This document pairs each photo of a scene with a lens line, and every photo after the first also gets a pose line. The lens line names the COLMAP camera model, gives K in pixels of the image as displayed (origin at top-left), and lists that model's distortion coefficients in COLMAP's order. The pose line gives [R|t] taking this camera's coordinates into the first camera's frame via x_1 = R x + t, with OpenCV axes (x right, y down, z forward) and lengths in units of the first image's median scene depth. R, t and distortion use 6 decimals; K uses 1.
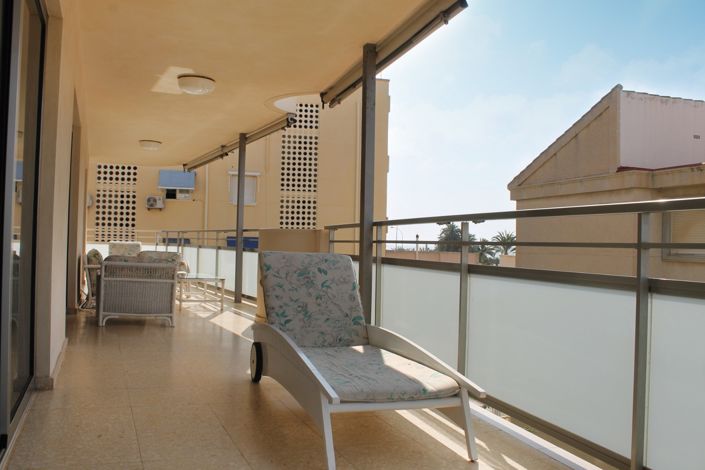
lens RADIAL K [[595.8, 0, 352.6], [0, 595.8, 234.1], [0, 0, 1]] dist [-0.161804, 0.136752]
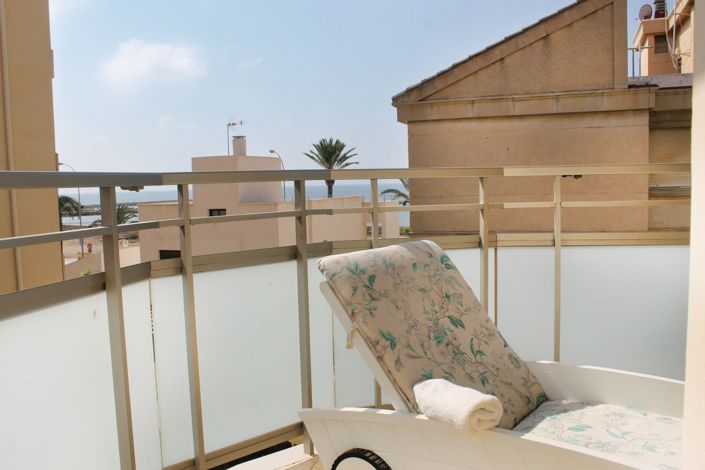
lens RADIAL K [[595.8, 0, 351.3], [0, 595.8, 235.4], [0, 0, 1]] dist [-0.161804, 0.136752]
pose [[0.618898, -0.093067, 0.779938, -0.357472], [0.027011, 0.994890, 0.097283, 0.006548], [-0.785007, -0.039141, 0.618250, 0.685853]]
